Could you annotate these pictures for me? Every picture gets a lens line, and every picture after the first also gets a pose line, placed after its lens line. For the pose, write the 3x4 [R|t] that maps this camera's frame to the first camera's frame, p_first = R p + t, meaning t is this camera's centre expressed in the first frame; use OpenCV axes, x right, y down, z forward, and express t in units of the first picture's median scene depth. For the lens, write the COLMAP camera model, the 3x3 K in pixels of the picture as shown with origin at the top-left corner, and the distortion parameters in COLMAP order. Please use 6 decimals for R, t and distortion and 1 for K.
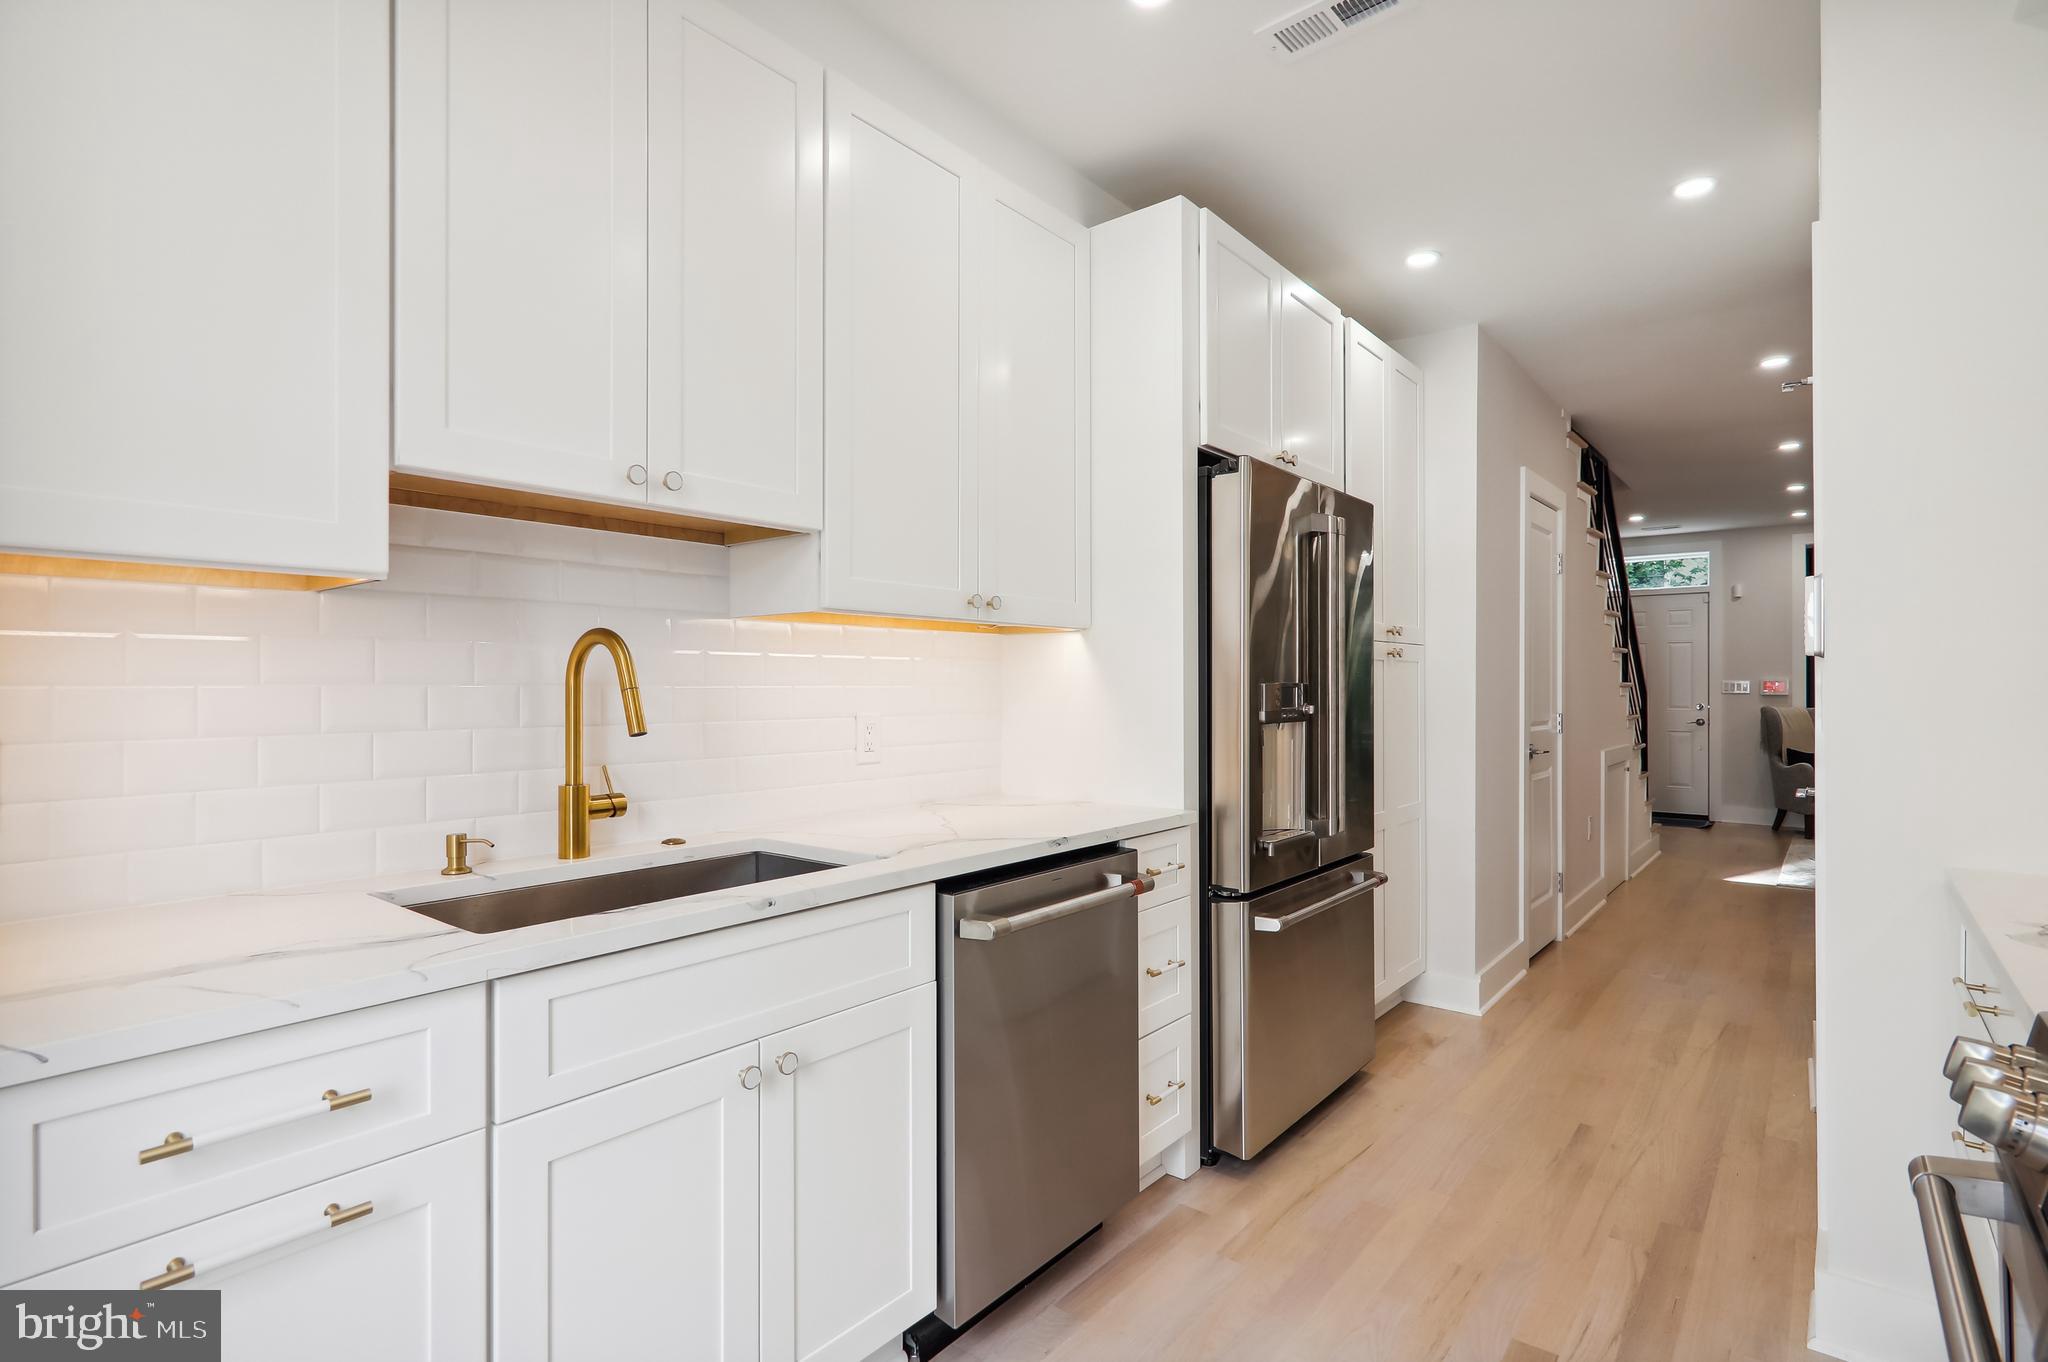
lens RADIAL K [[994.4, 0, 1031.9], [0, 994.4, 682.8], [0, 0, 1]] dist [0.003265, 0.000377]
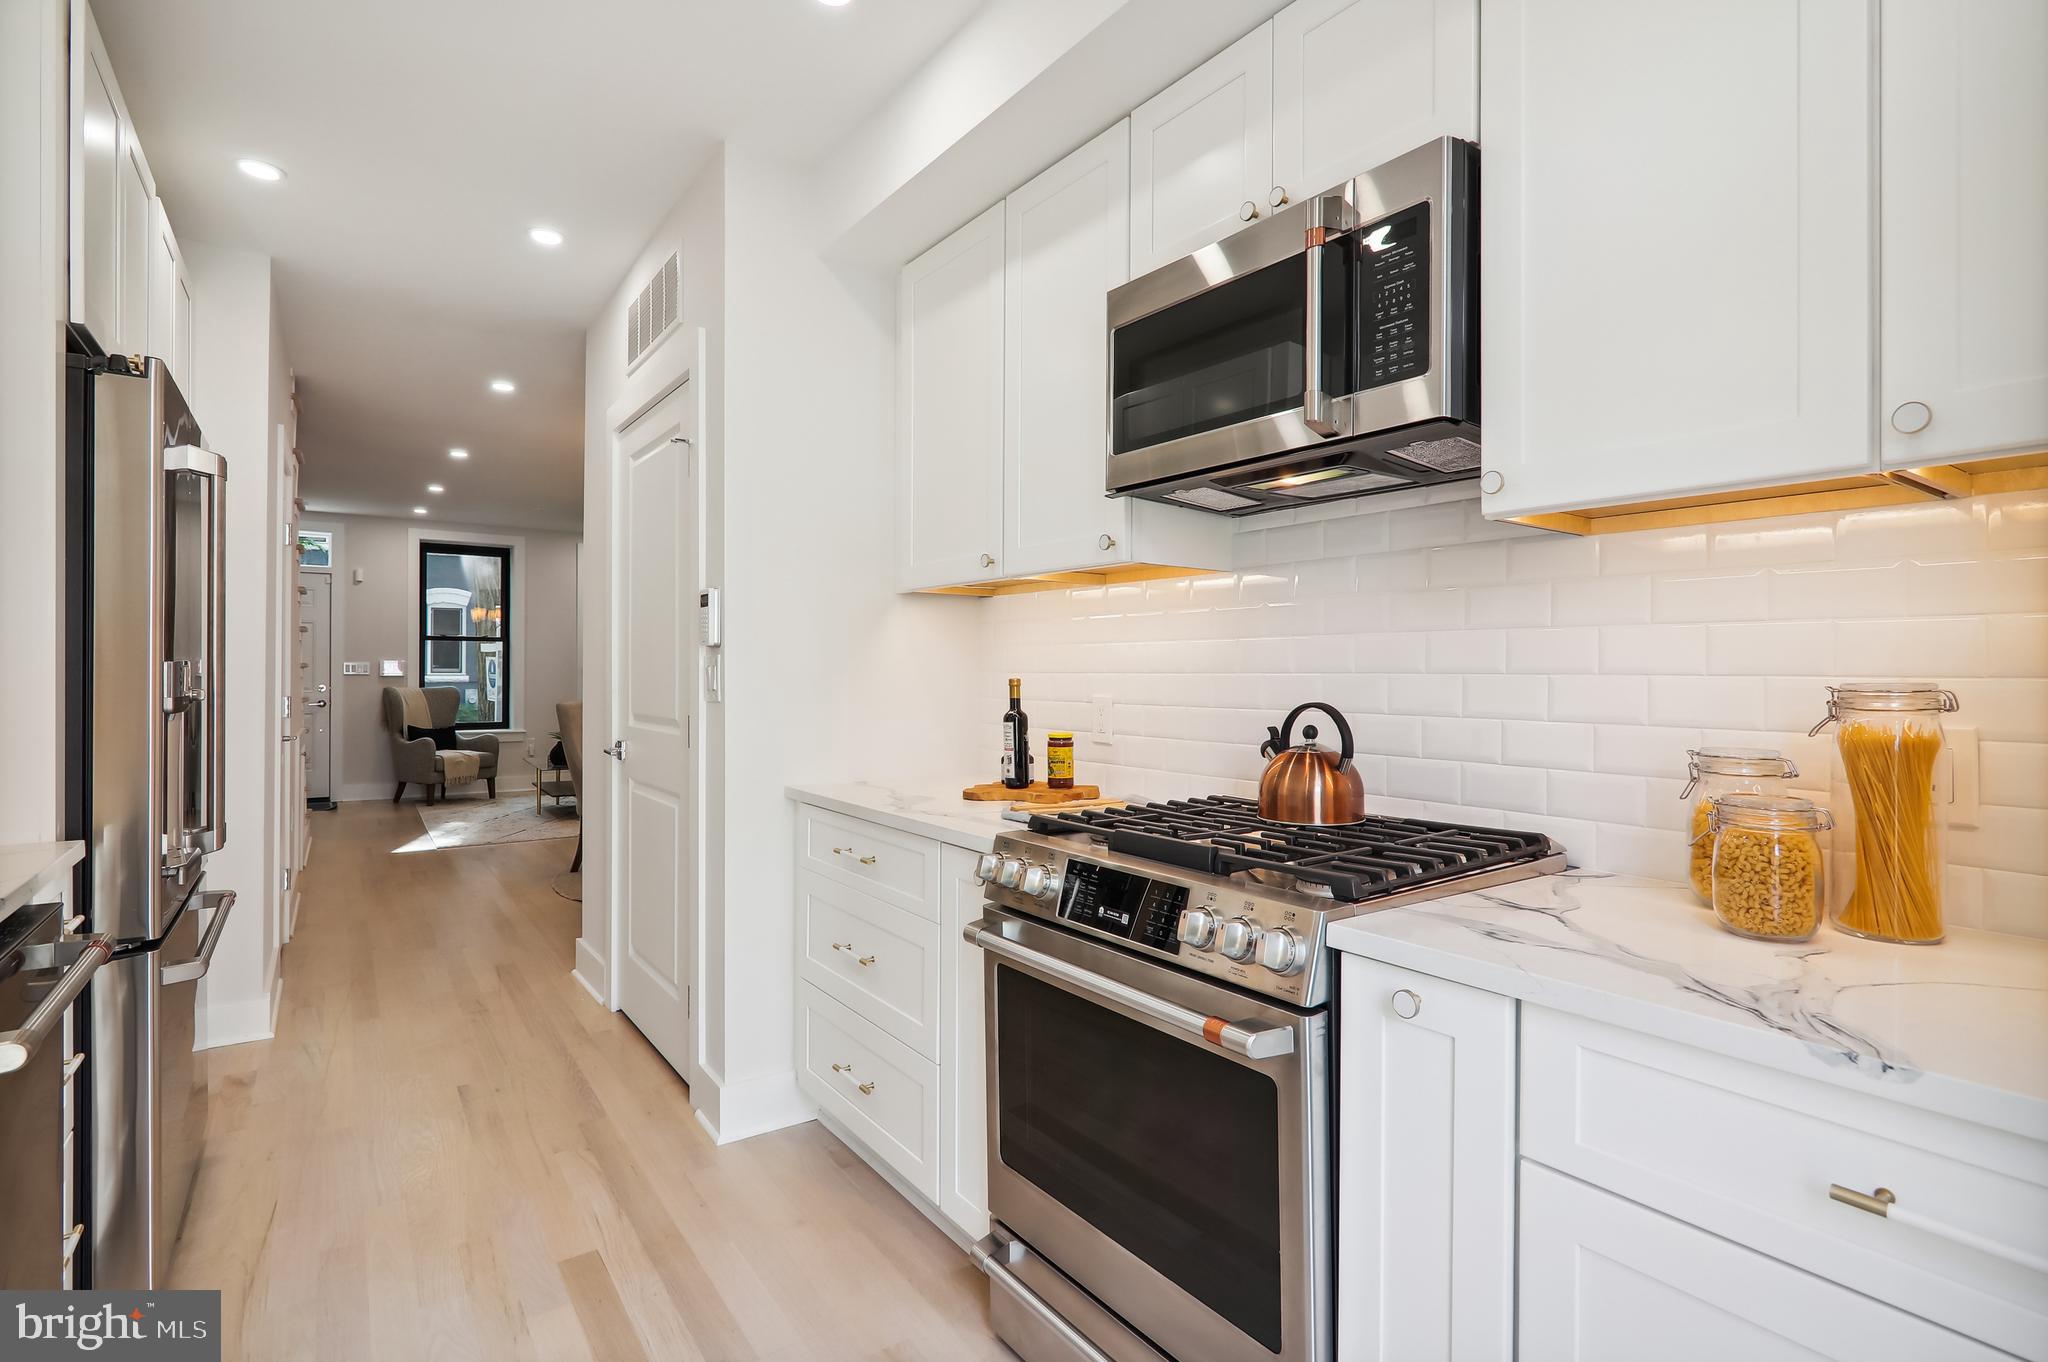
lens RADIAL K [[994.4, 0, 1033.3], [0, 994.4, 674.0], [0, 0, 1]] dist [0.003265, 0.000377]
pose [[0.279749, -0.003164, 0.960068, -0.234503], [-0.006135, 0.999968, 0.005084, 0.000579], [-0.960054, -0.007313, 0.279720, 0.107925]]
